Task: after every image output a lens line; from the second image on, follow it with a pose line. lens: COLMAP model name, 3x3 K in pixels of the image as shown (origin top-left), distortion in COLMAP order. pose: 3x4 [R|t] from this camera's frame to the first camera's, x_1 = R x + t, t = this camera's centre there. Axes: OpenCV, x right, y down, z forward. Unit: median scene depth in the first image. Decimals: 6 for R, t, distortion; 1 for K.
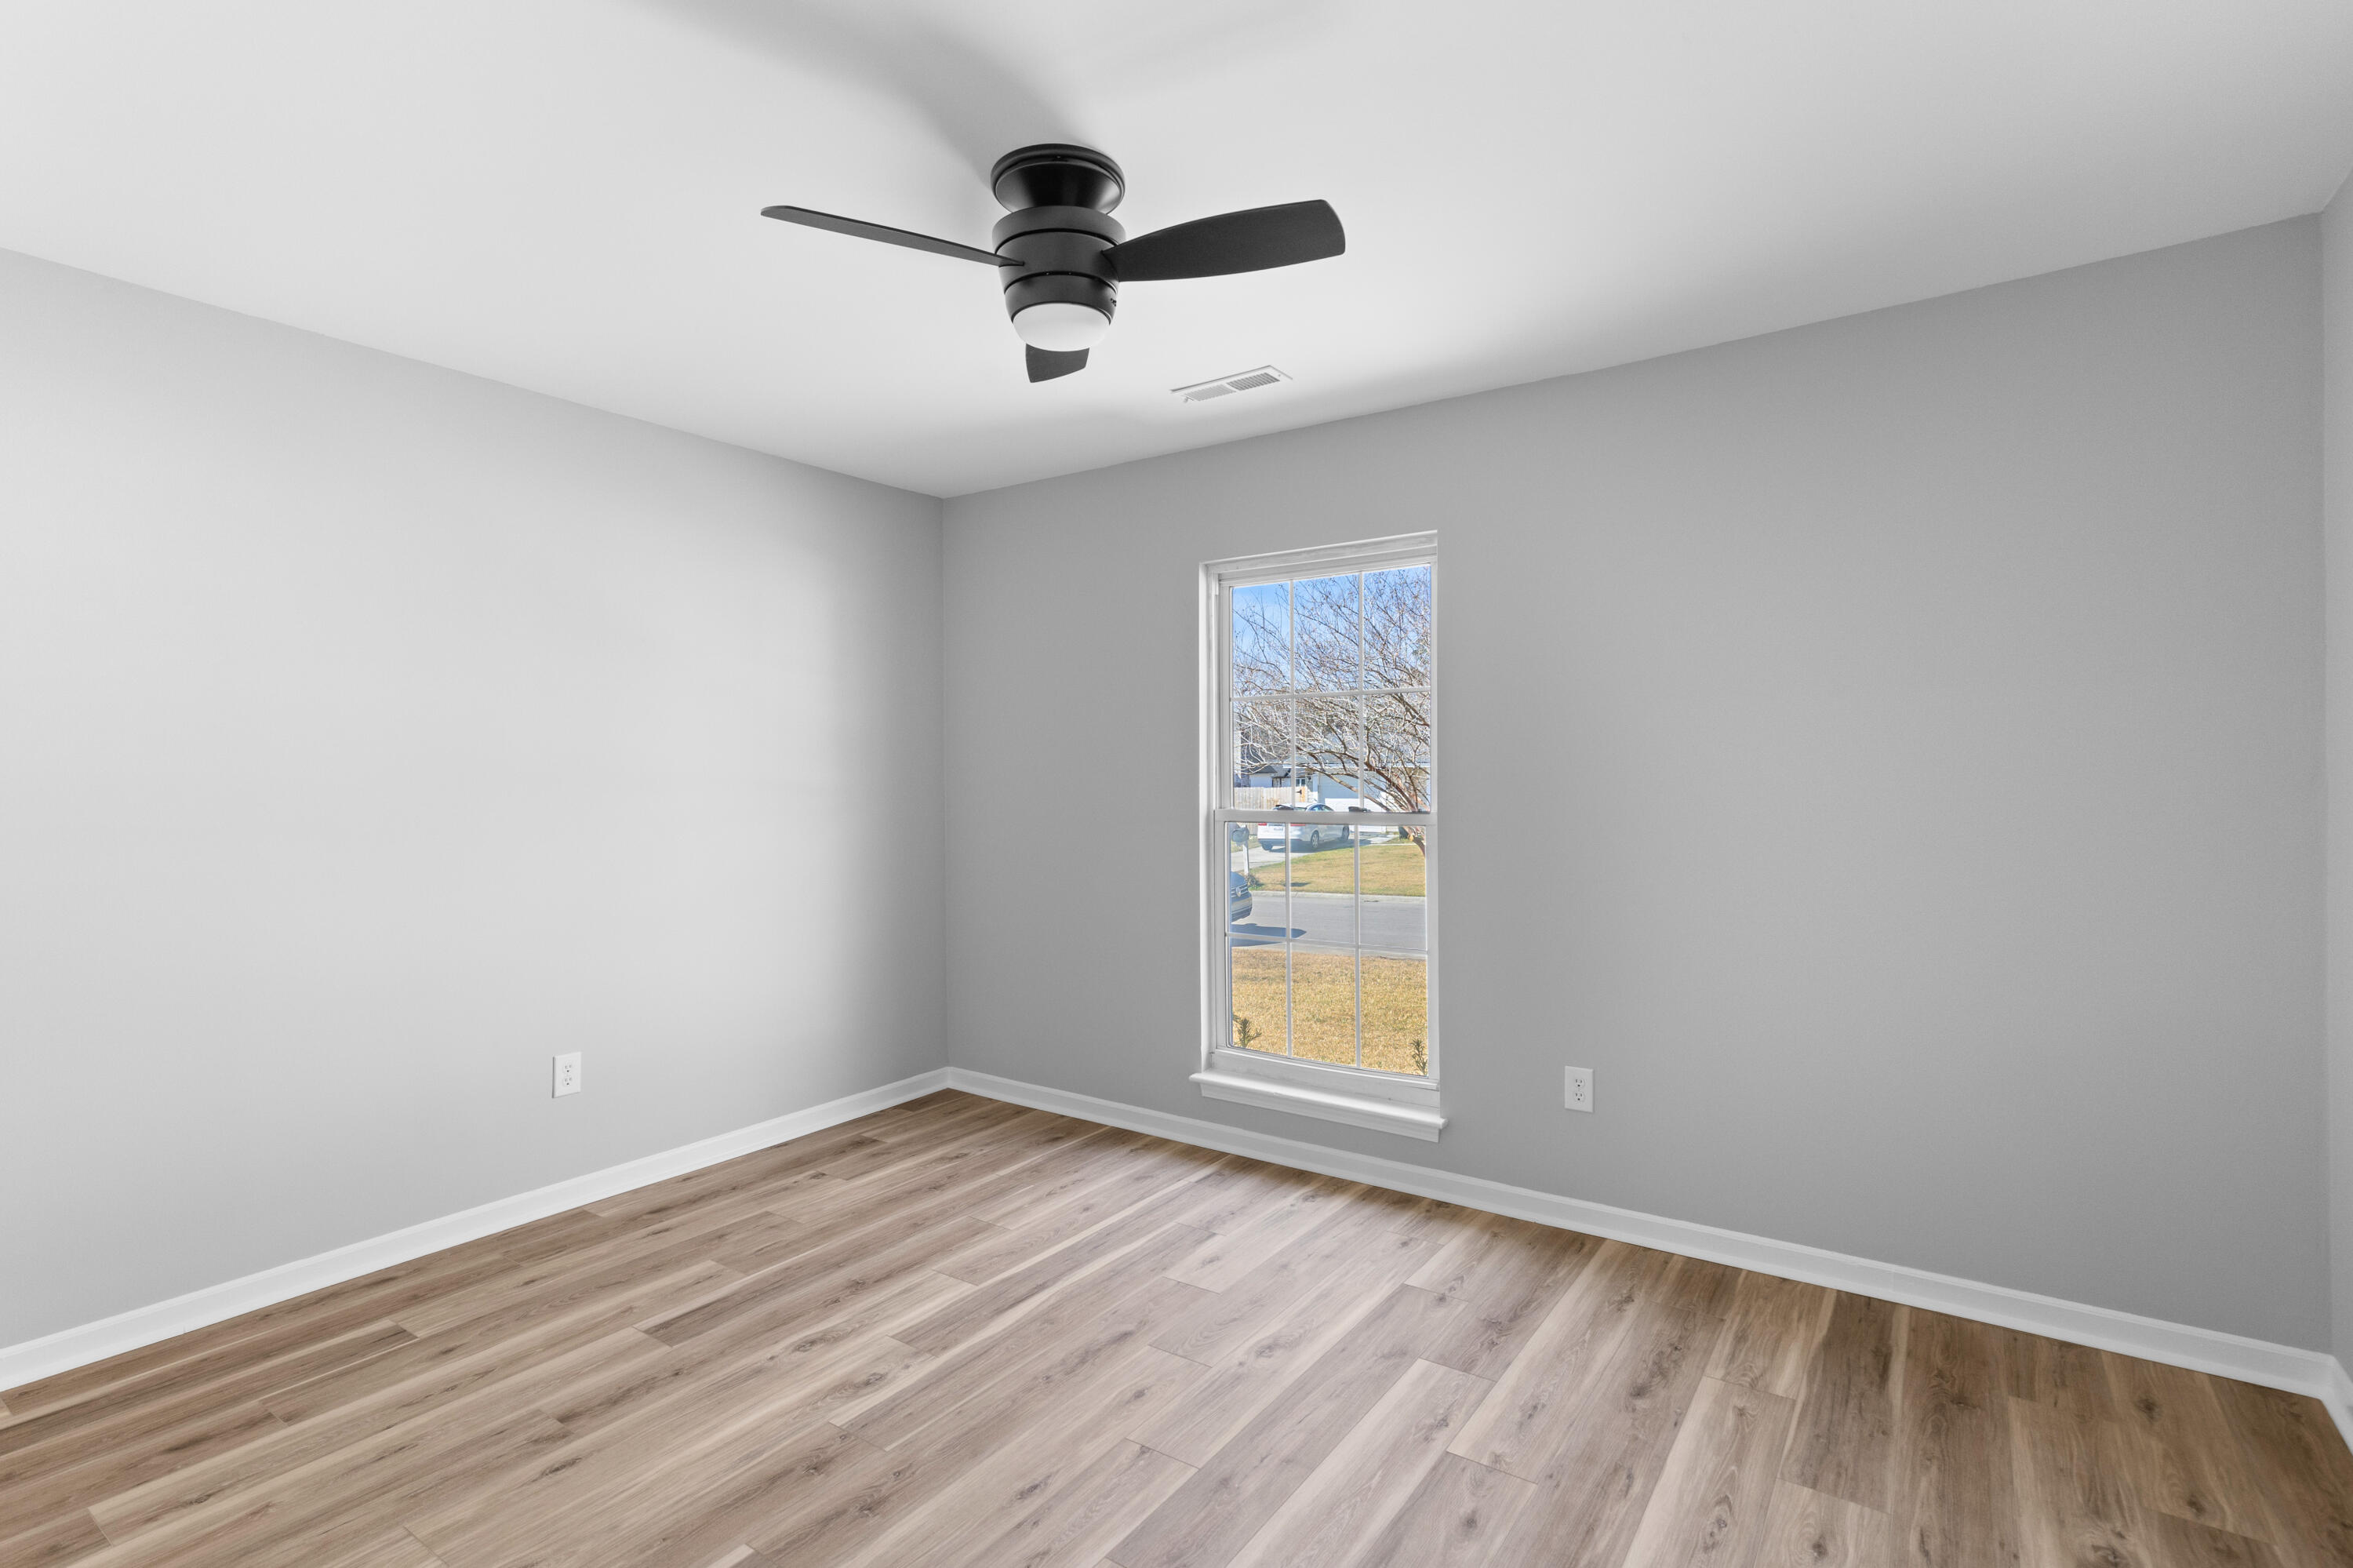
lens RADIAL K [[1077.6, 0, 1175.0], [0, 1077.6, 781.6], [0, 0, 1]] dist [-0.001363, -0.000300]
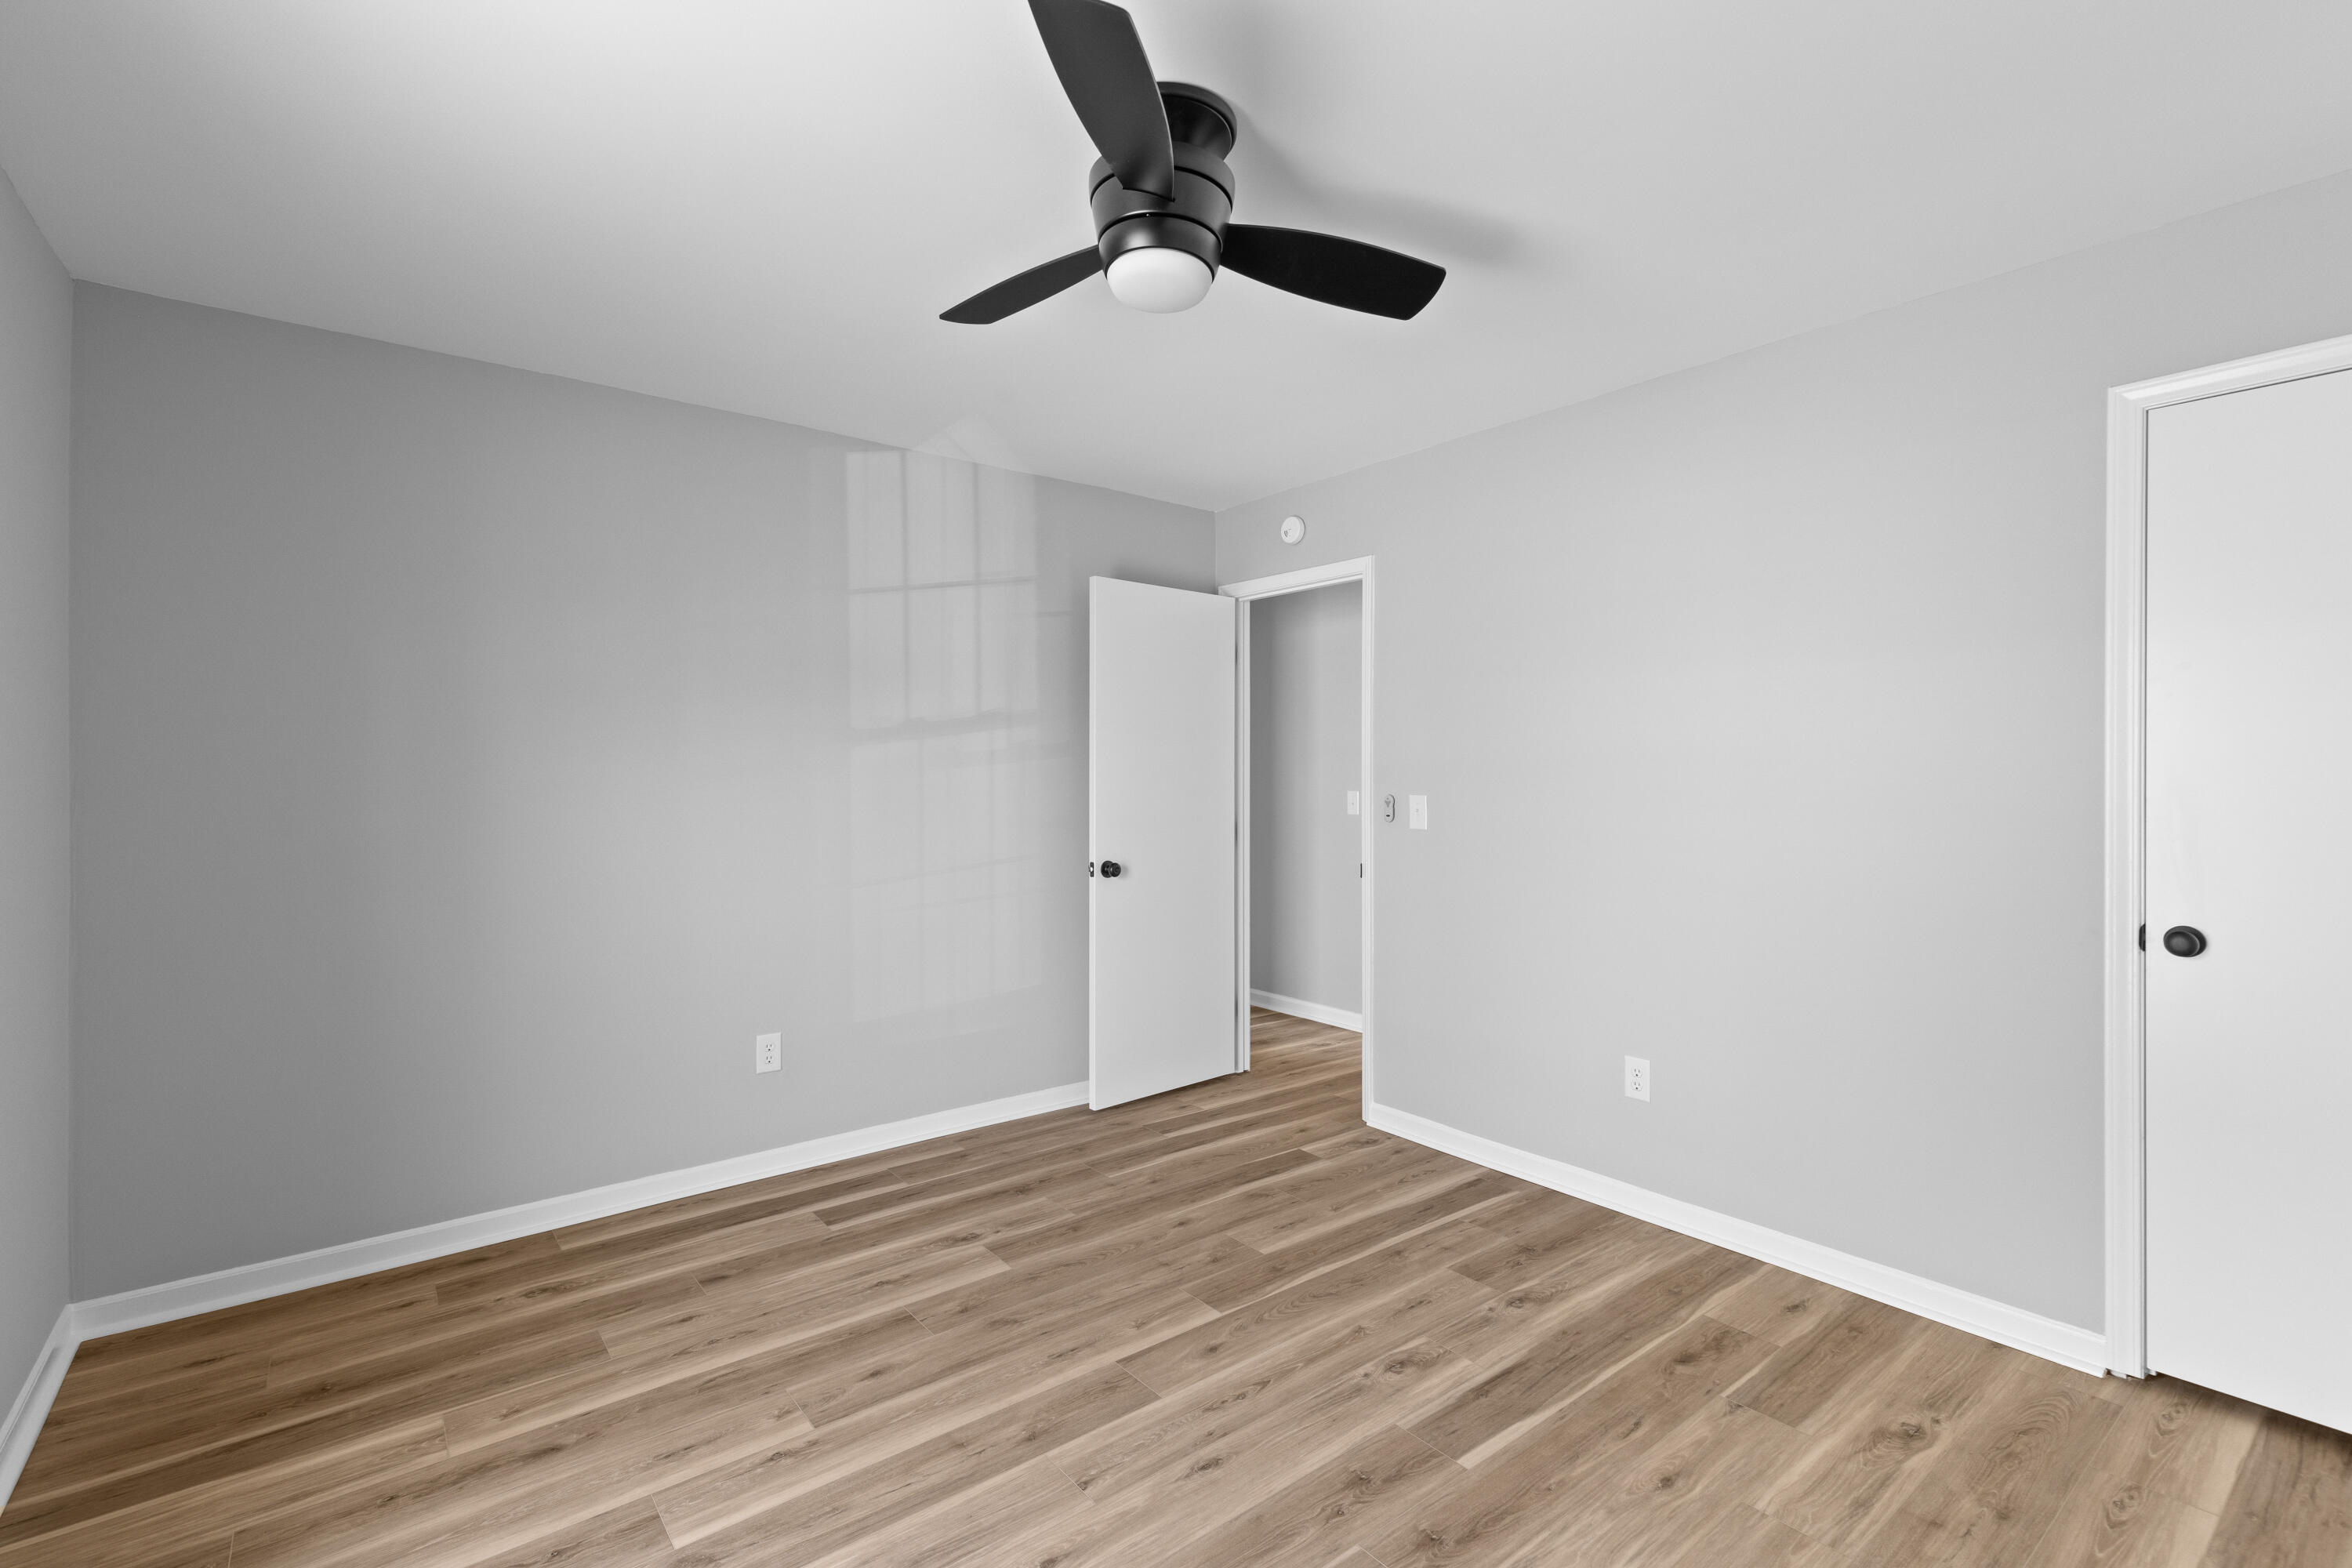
lens RADIAL K [[1077.1, 0, 1180.6], [0, 1077.1, 781.7], [0, 0, 1]] dist [-0.001363, -0.000300]
pose [[-0.957520, 0.008514, 0.288241, -0.408747], [0.010061, 0.999942, 0.003884, -0.002703], [-0.288191, 0.006619, -0.957550, 1.975144]]
